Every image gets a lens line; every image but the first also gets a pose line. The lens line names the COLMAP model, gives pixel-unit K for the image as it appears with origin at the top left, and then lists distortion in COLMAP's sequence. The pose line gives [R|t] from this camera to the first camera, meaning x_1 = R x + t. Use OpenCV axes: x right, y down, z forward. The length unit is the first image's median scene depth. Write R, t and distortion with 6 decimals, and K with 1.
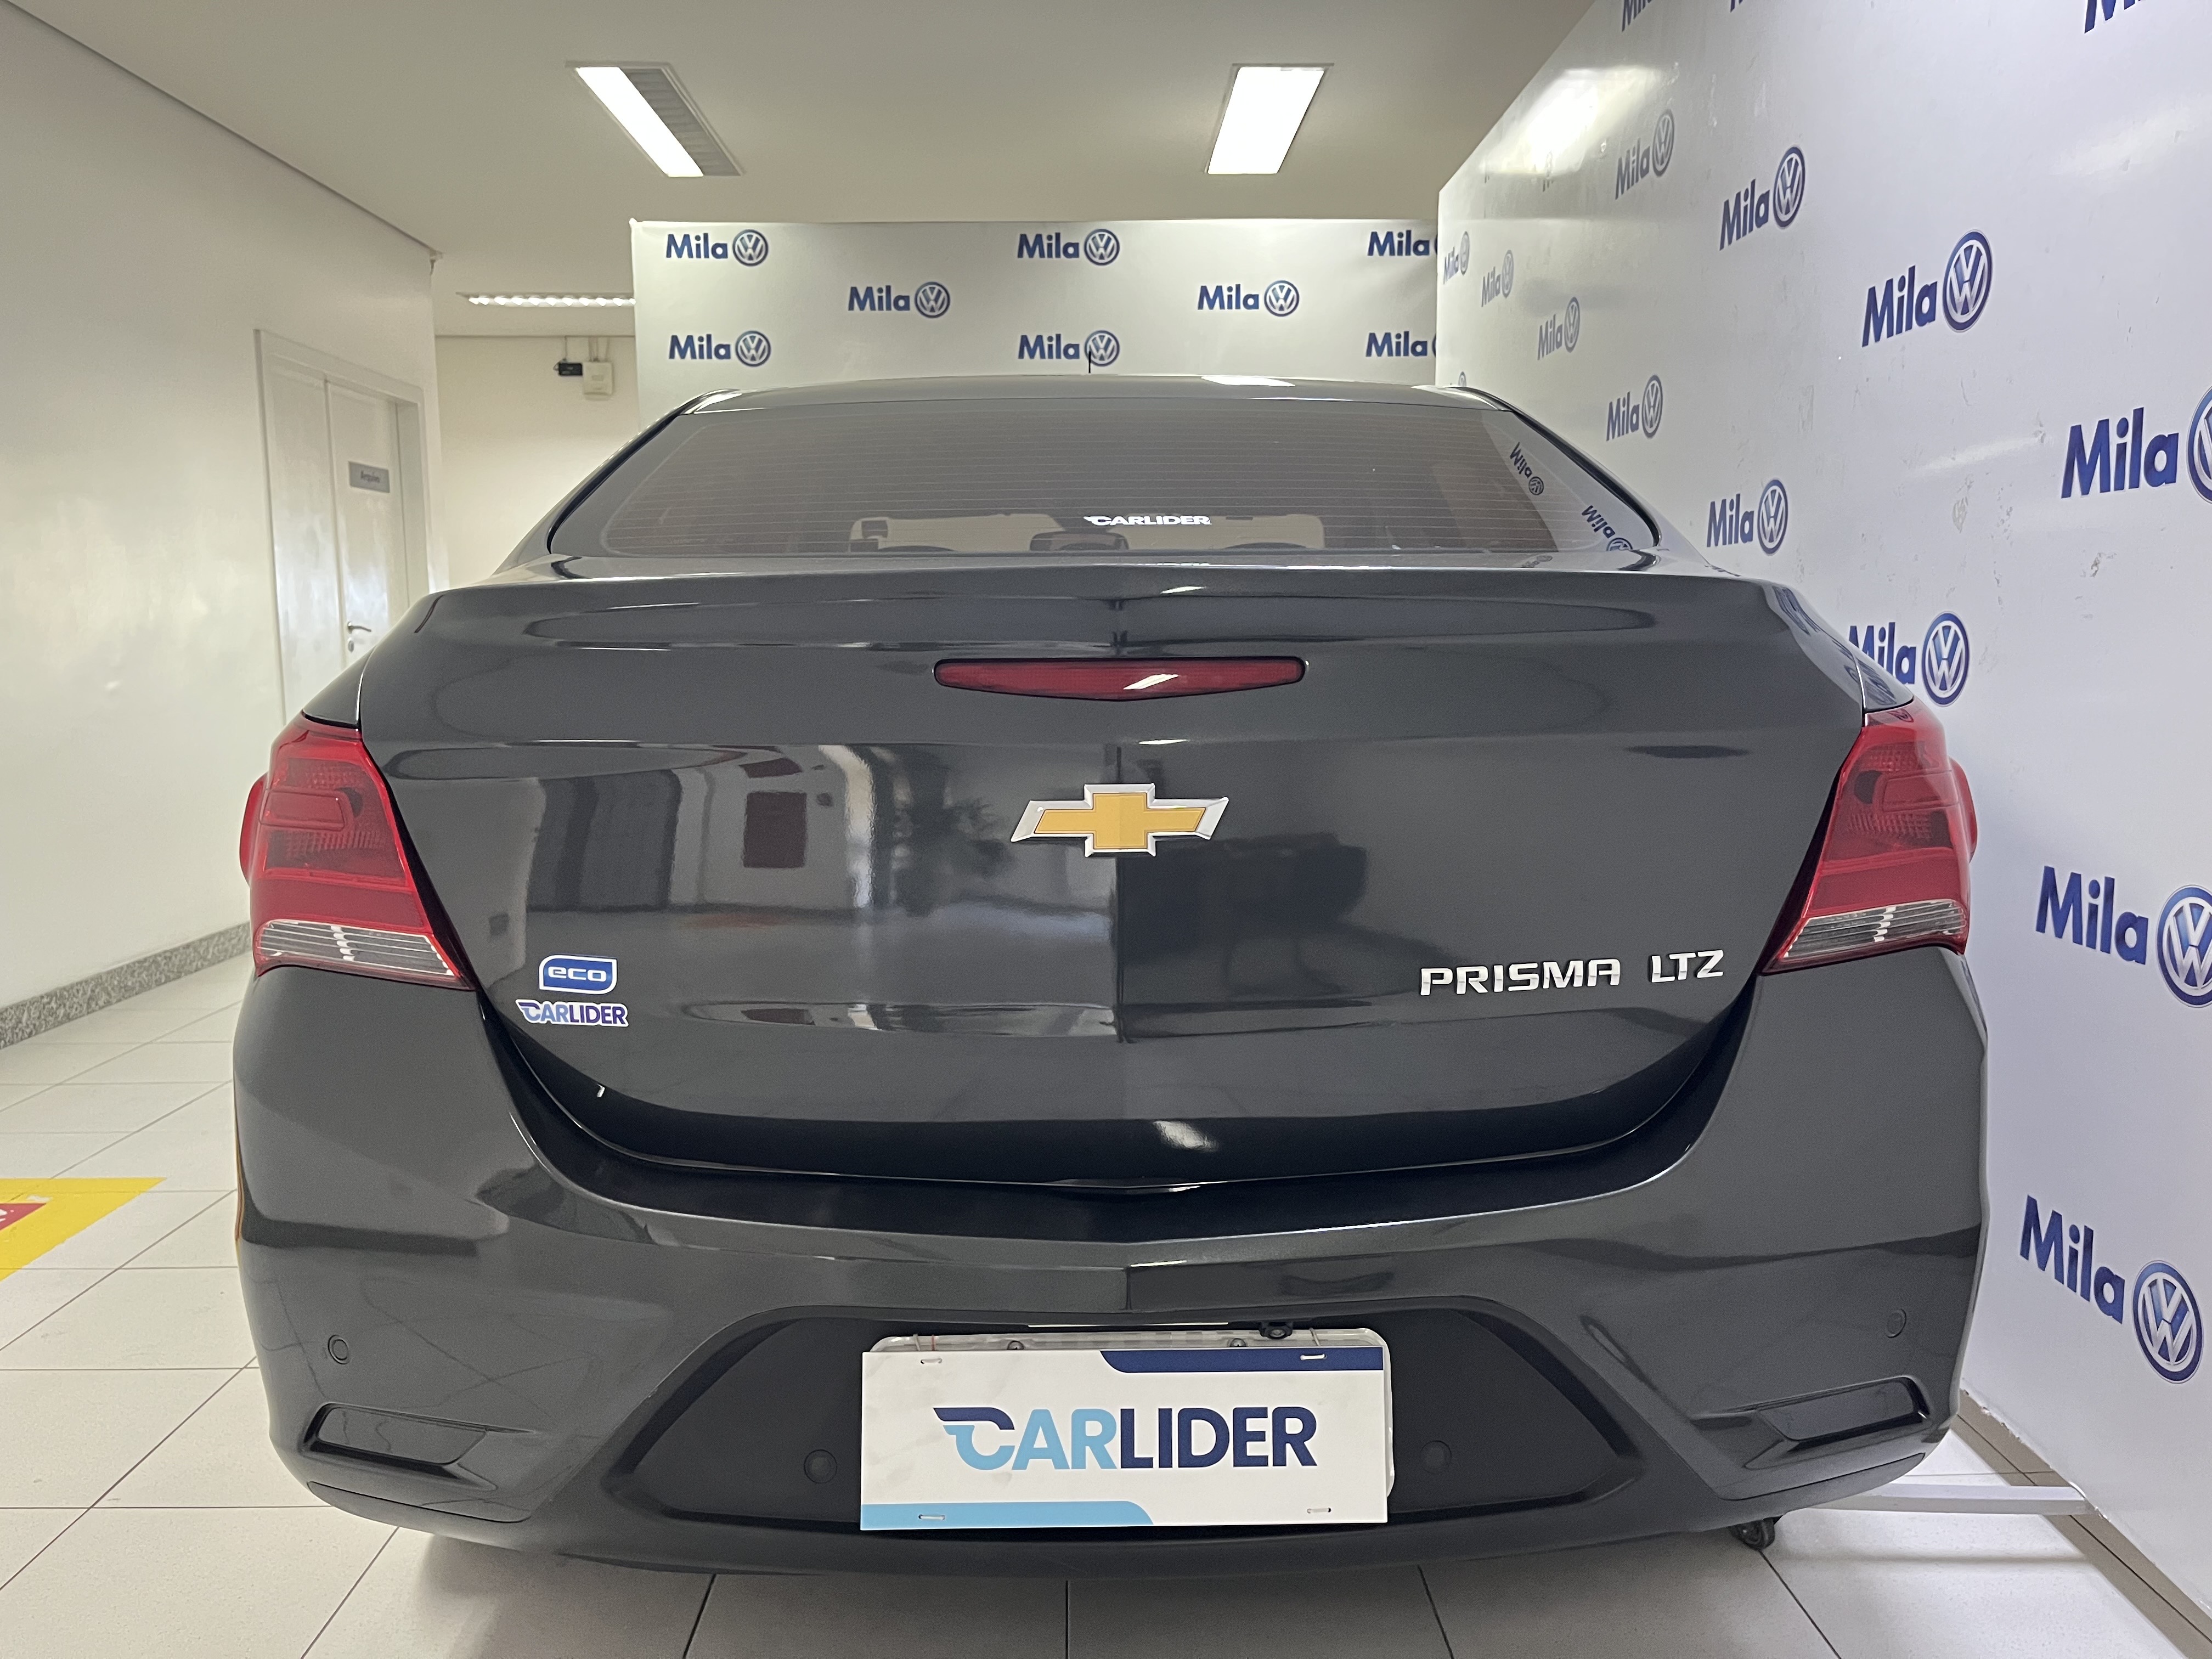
lens RADIAL K [[1682.7, 0, 1106.0], [0, 1682.7, 829.5], [0, 0, 1]] dist [0.049883, -0.075339]
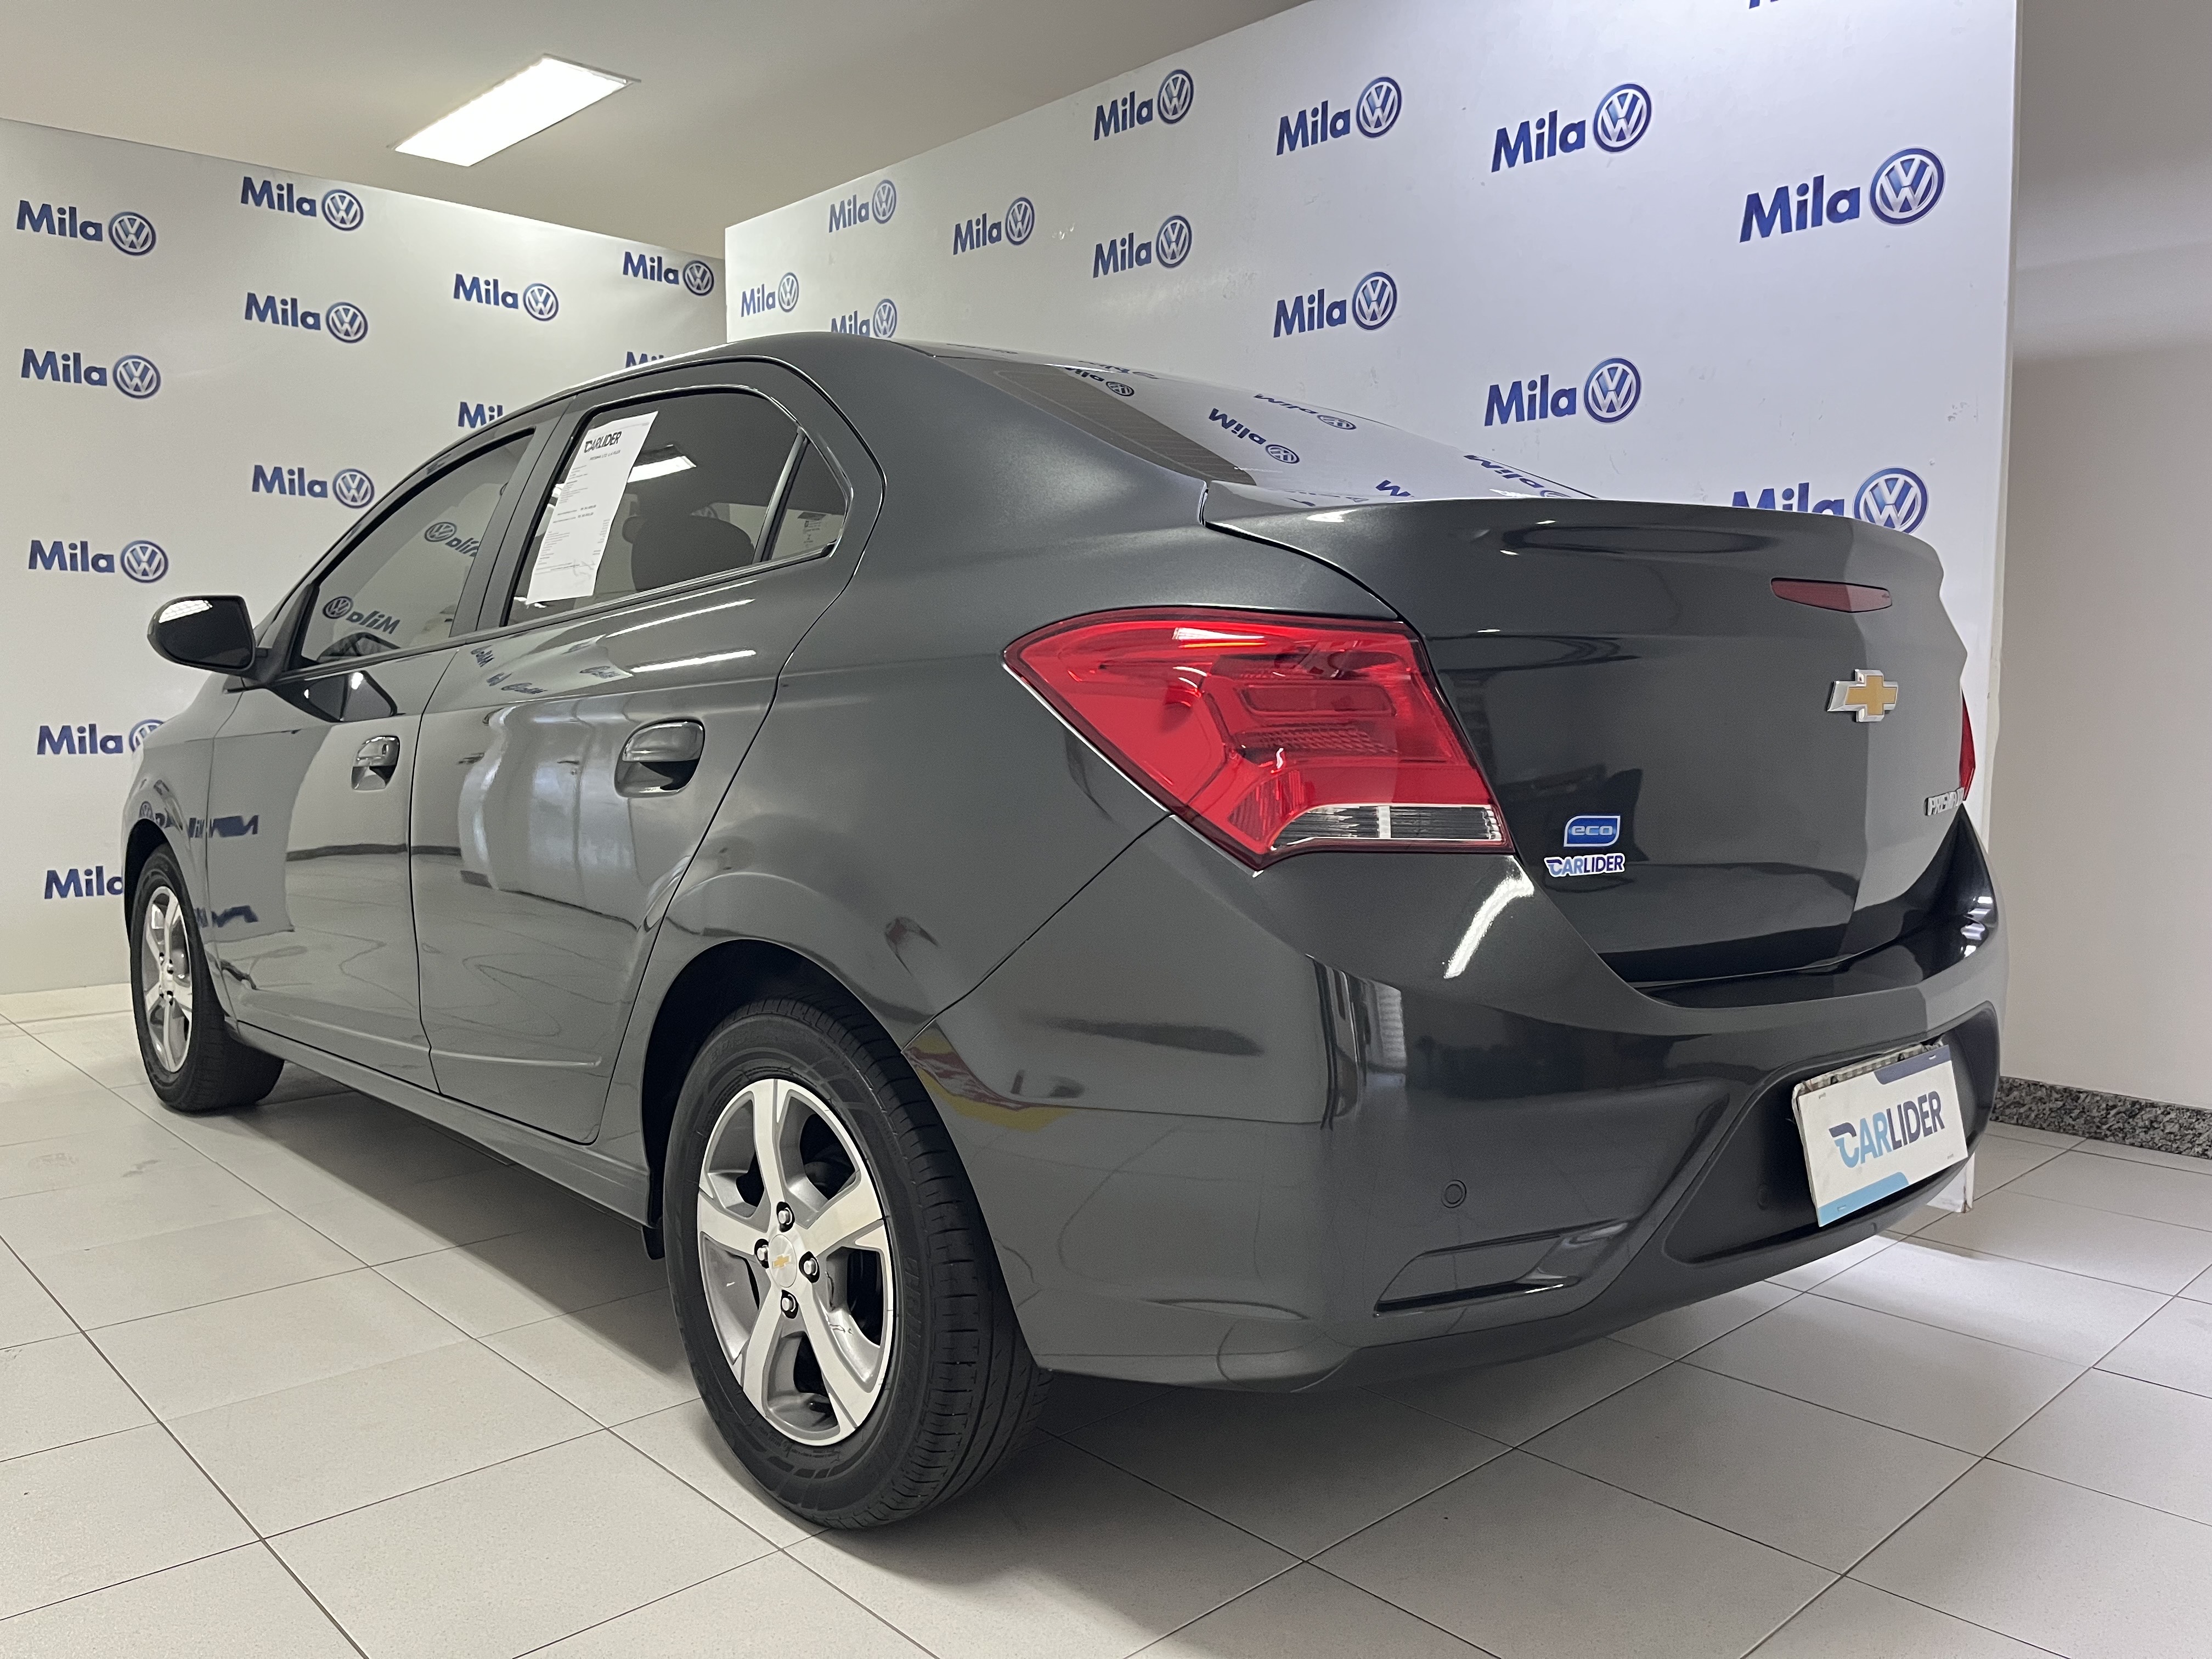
lens RADIAL K [[1666.9, 0, 1105.9], [0, 1666.9, 856.2], [0, 0, 1]] dist [0.088399, -0.116261]
pose [[0.743579, -0.055227, 0.666364, -1.349210], [0.069018, 0.997599, 0.005665, 0.073129], [-0.665077, 0.041779, 0.745605, 0.351011]]
